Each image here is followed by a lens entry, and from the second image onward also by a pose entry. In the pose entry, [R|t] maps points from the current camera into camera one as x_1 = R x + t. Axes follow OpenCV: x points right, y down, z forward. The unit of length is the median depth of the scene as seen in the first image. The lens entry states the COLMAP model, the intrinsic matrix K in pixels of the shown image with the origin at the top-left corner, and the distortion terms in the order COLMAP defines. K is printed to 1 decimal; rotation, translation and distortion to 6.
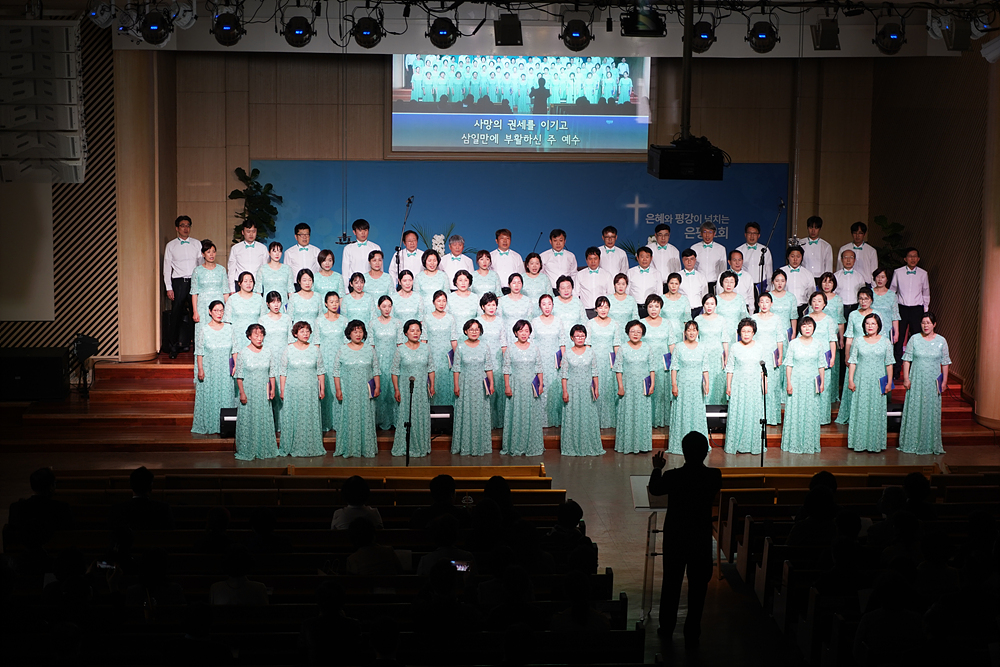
lens RADIAL K [[2027.6, 0, 500.0], [0, 2027.6, 333.5], [0, 0, 1]] dist [-0.039348, 0.051093]
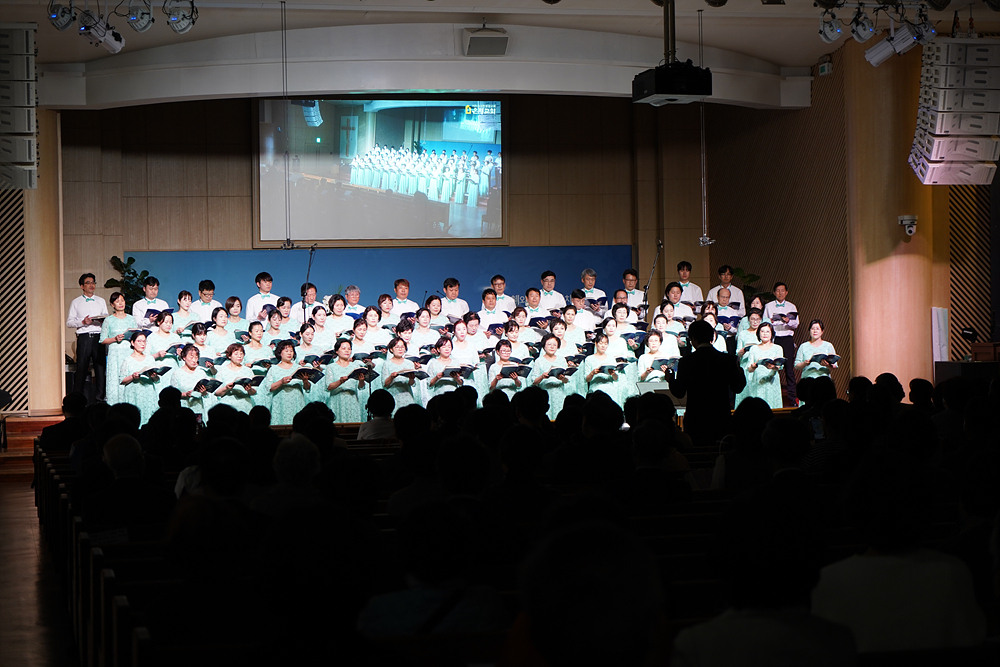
lens RADIAL K [[1967.5, 0, 488.0], [0, 1967.5, 334.9], [0, 0, 1]] dist [-0.010274, -0.056766]
pose [[0.987017, -0.034886, 0.156781, -0.116942], [0.057248, 0.988429, -0.140466, 0.126471], [-0.150066, 0.147618, 0.977594, 0.006762]]
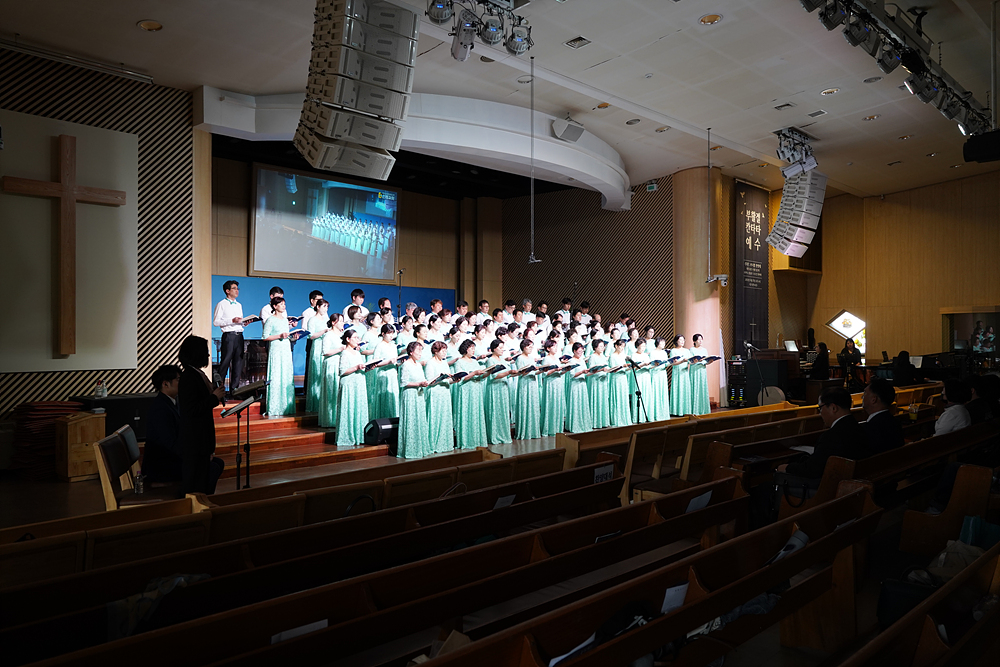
lens RADIAL K [[802.1, 0, 500.0], [0, 802.1, 333.5], [0, 0, 1]] dist [-0.000958, 0.002370]
pose [[0.738203, -0.009457, 0.674513, -0.367093], [0.115515, 0.986905, -0.112586, 0.045280], [-0.664615, 0.161028, 0.729628, 0.570742]]
